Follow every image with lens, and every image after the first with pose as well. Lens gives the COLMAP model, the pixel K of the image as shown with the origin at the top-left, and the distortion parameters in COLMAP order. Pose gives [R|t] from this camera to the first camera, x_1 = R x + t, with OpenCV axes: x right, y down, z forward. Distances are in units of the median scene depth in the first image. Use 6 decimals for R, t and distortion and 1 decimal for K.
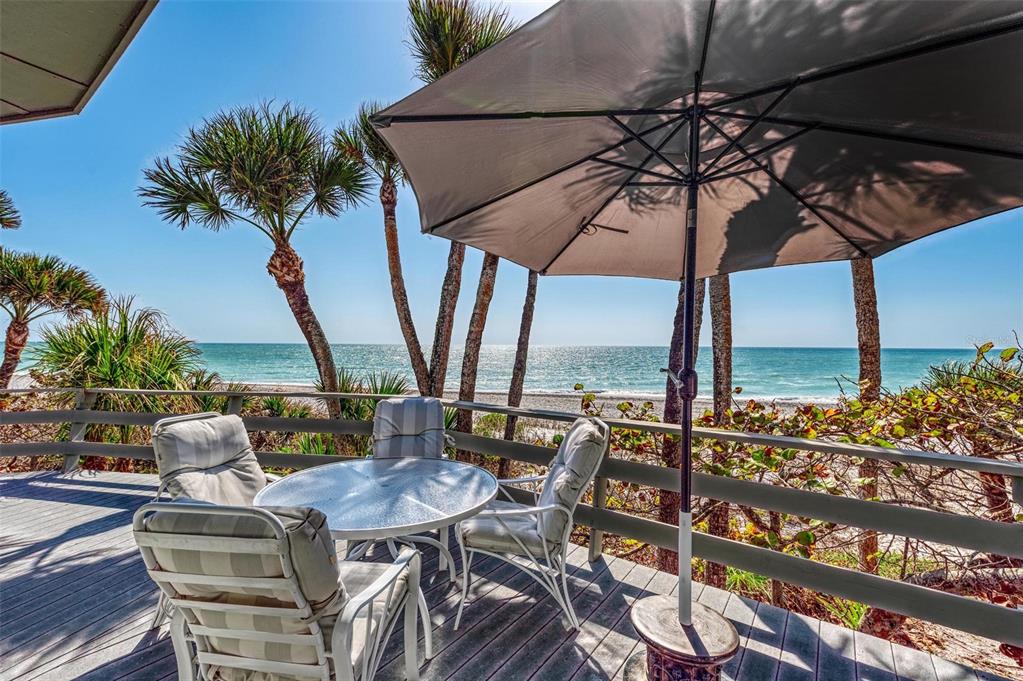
lens RADIAL K [[440.0, 0, 511.5], [0, 440.0, 340.5], [0, 0, 1]] dist [-0.001257, -0.000704]
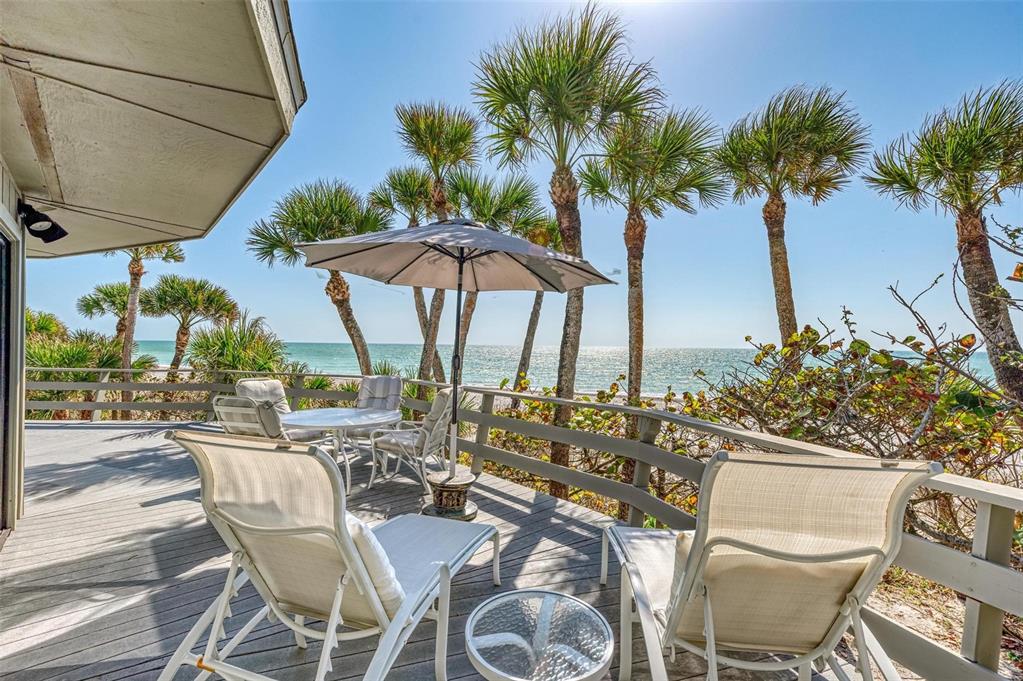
lens RADIAL K [[440.0, 0, 511.5], [0, 440.0, 340.5], [0, 0, 1]] dist [-0.001257, -0.000704]
pose [[0.979180, 0.001485, -0.202989, 0.334634], [-0.001878, 0.999997, -0.001743, 0.001810], [0.202986, 0.002088, 0.979179, -0.291846]]
